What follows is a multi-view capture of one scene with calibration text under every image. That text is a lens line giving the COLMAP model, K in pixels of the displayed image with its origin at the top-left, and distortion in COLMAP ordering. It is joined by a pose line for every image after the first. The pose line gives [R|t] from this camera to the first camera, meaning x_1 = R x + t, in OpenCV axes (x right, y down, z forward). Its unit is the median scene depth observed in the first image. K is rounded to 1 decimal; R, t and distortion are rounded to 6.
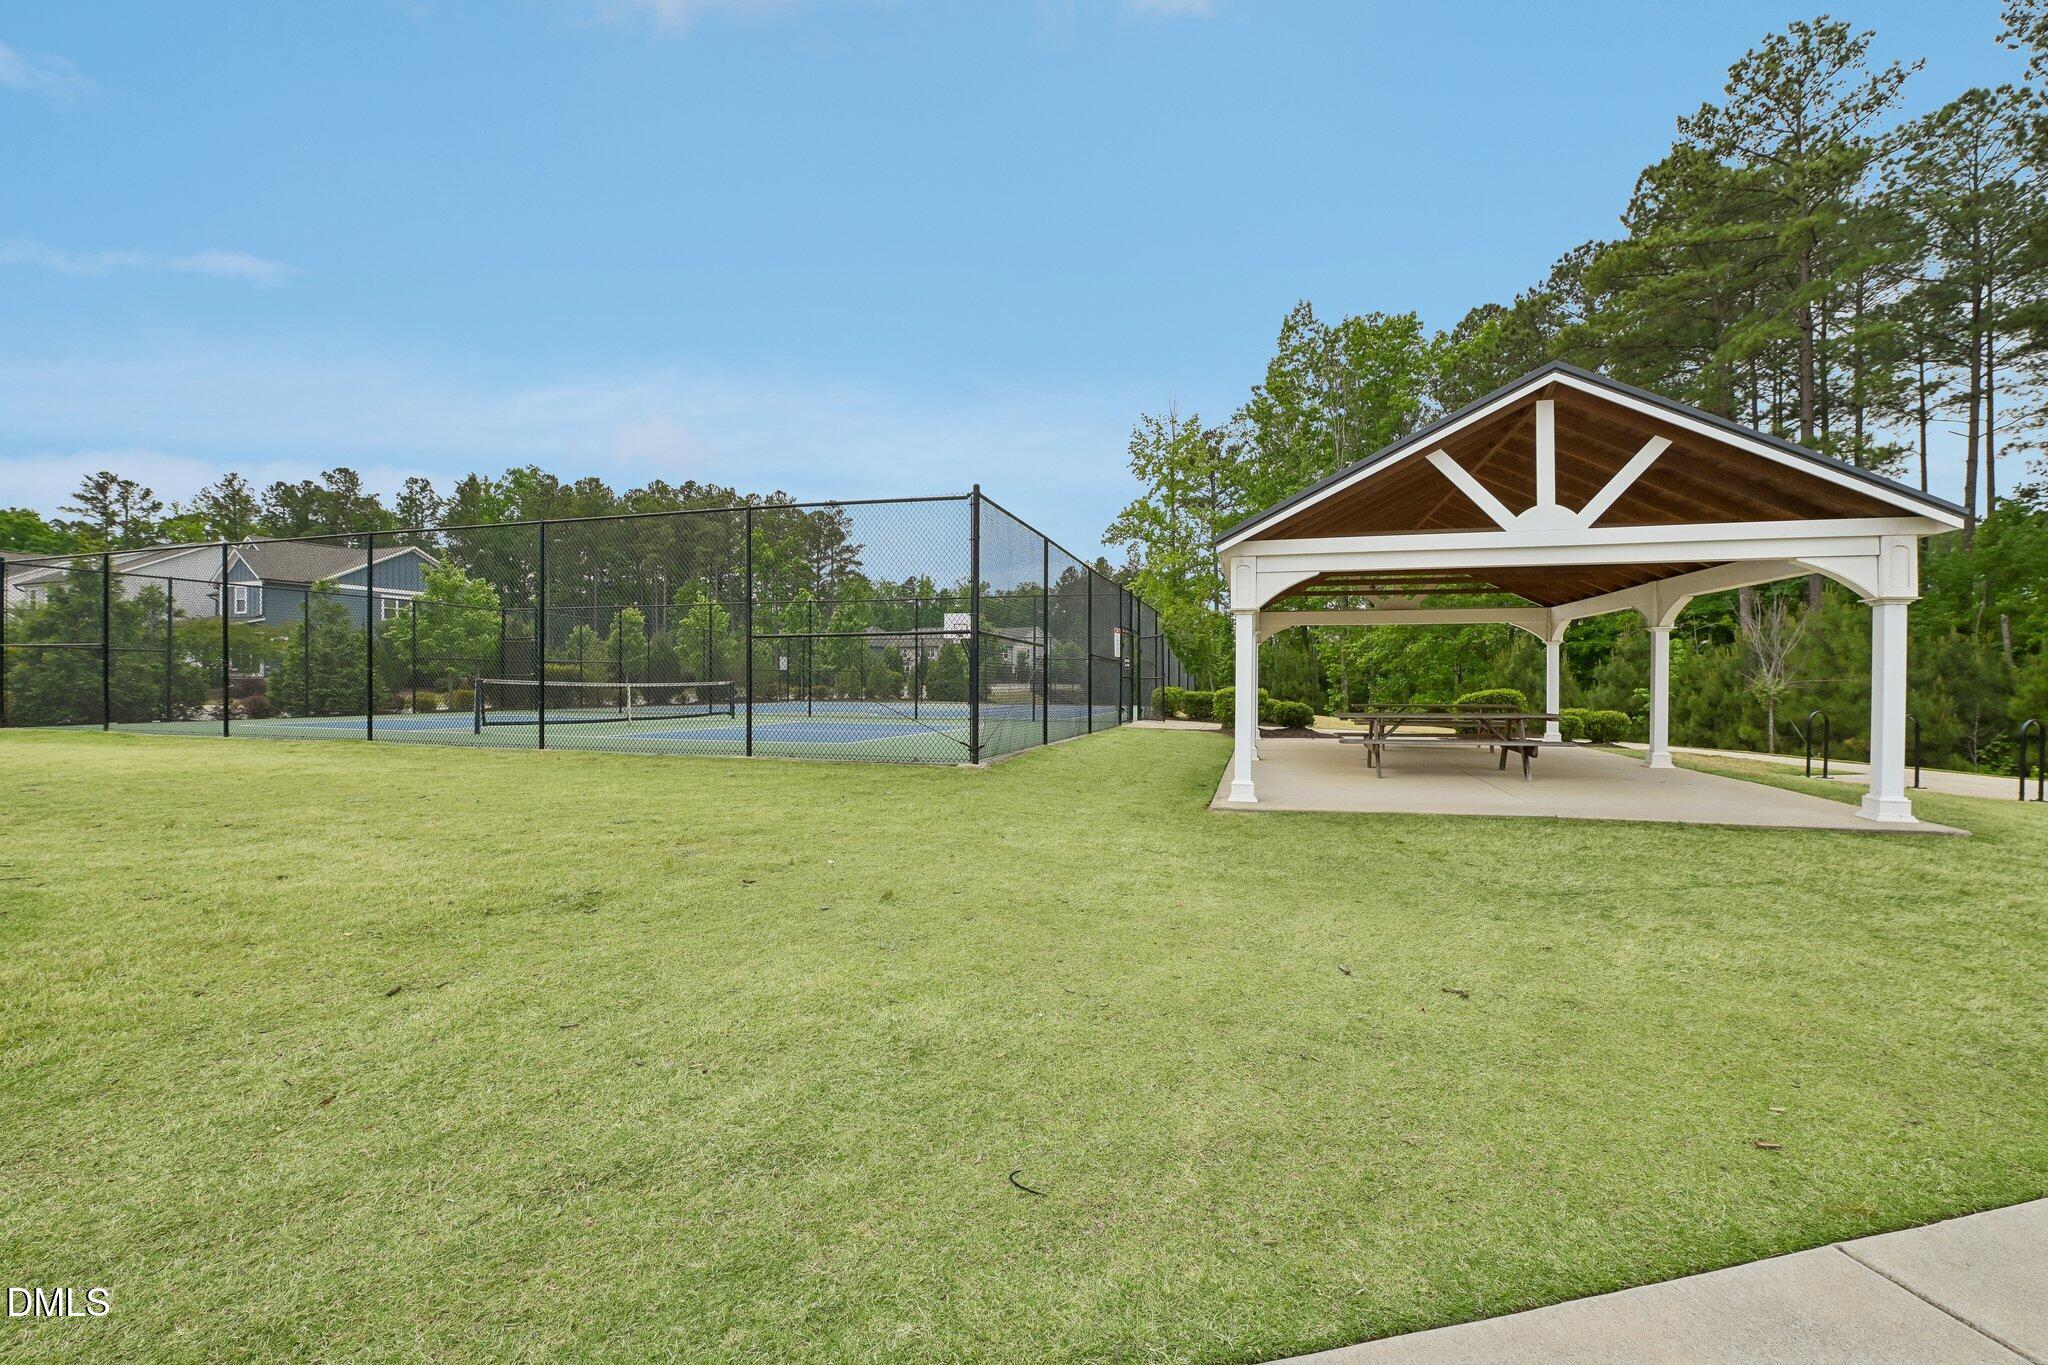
lens RADIAL K [[818.8, 0, 1026.5], [0, 818.8, 677.9], [0, 0, 1]] dist [-0.015561, -0.002819]
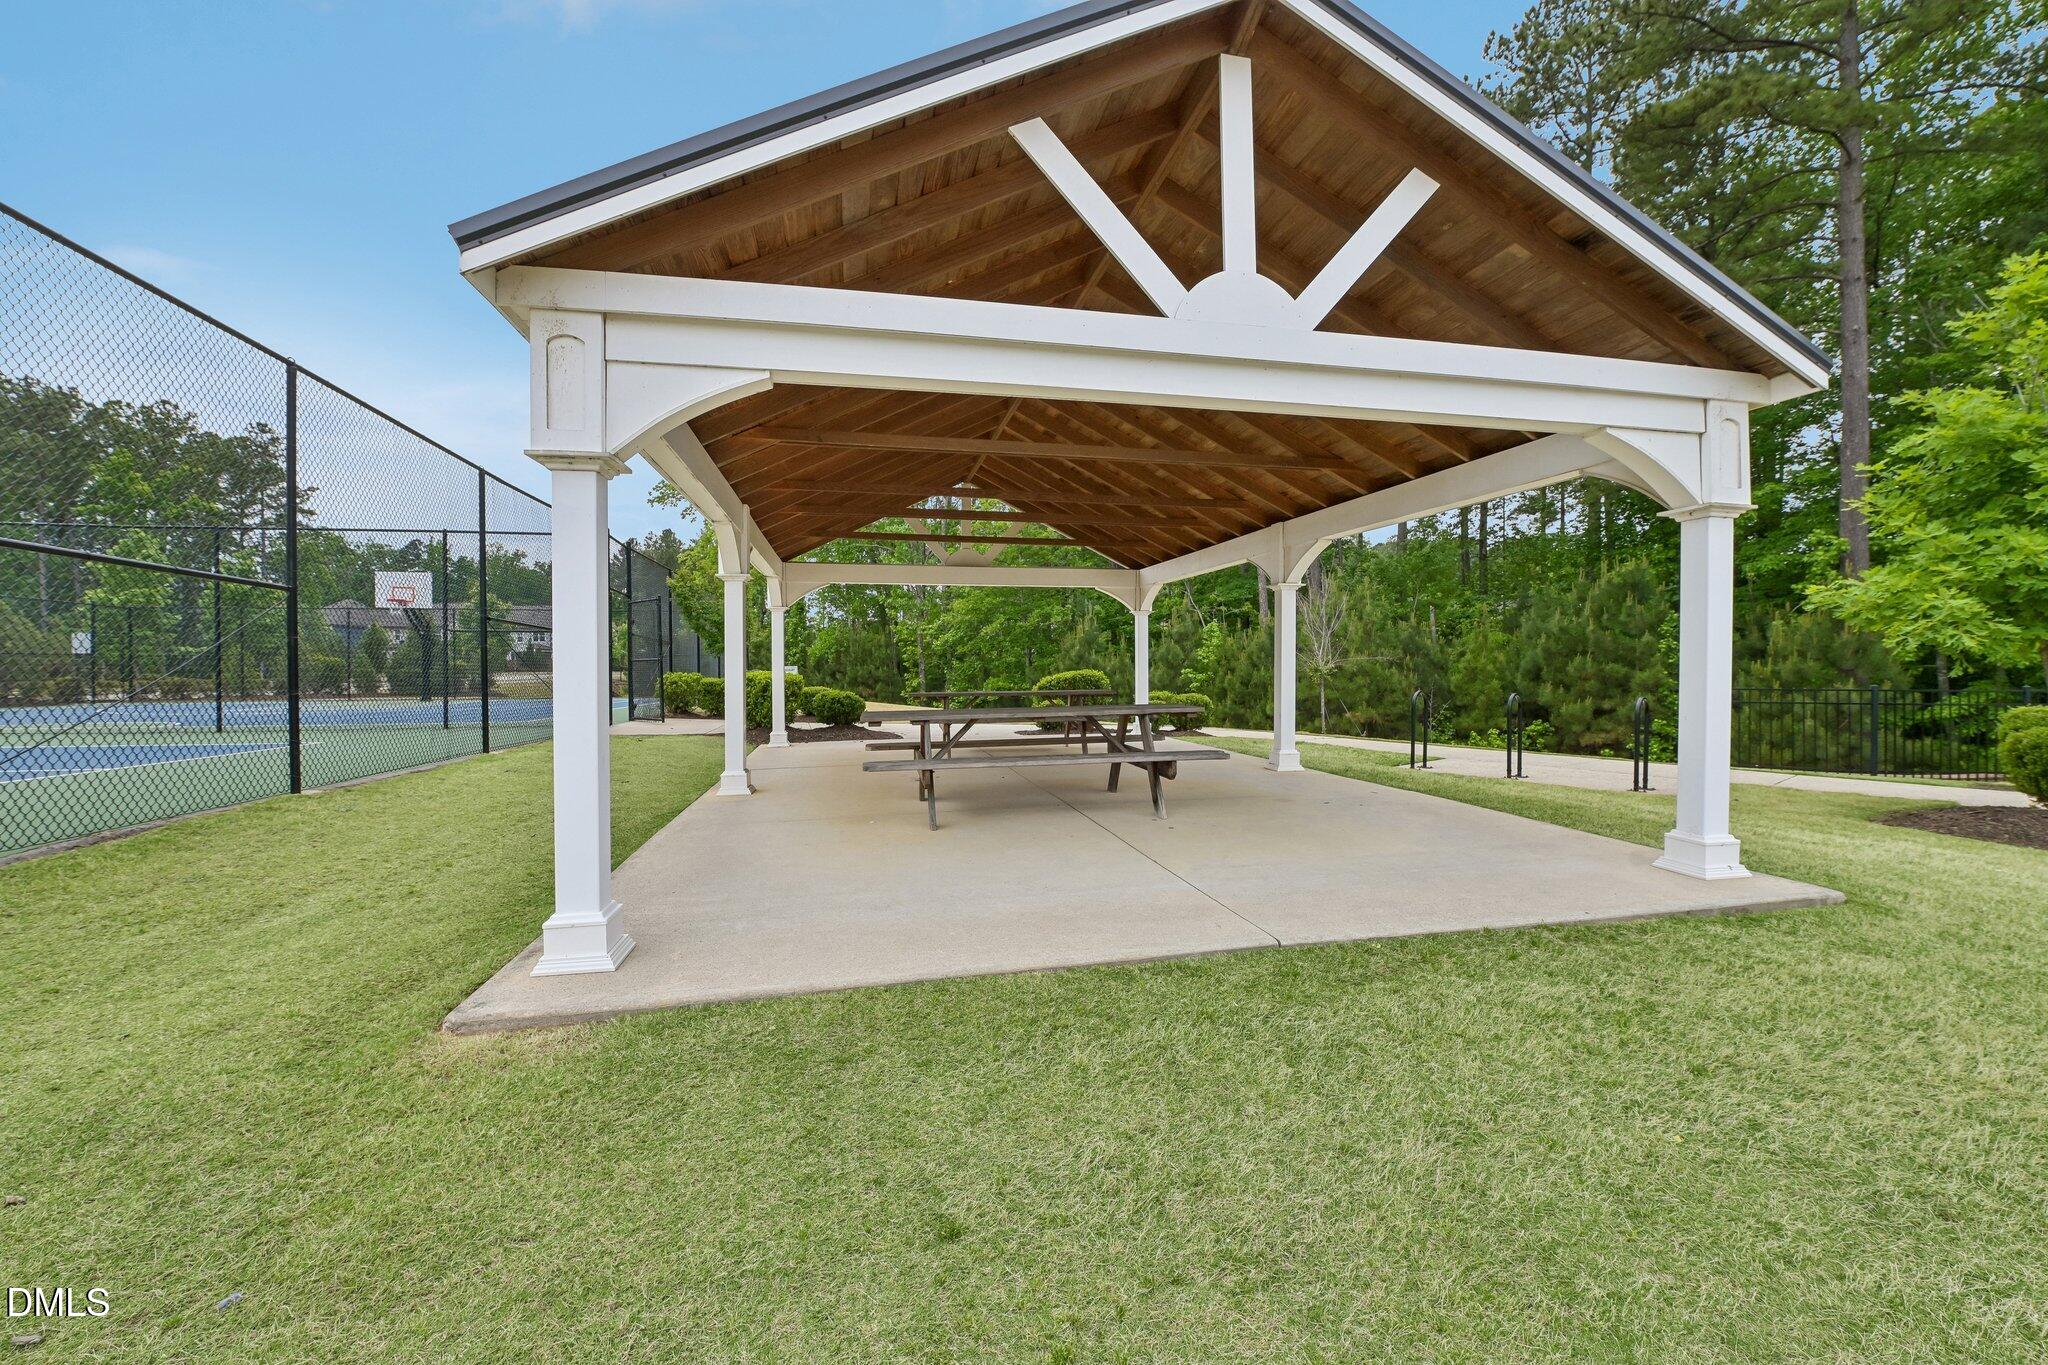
lens RADIAL K [[818.8, 0, 1026.5], [0, 818.8, 677.9], [0, 0, 1]] dist [-0.015561, -0.002819]
pose [[0.882287, -0.014518, 0.470489, 0.150356], [0.006646, 0.999809, 0.018389, 0.006668], [-0.470666, -0.013097, 0.882214, 0.315745]]
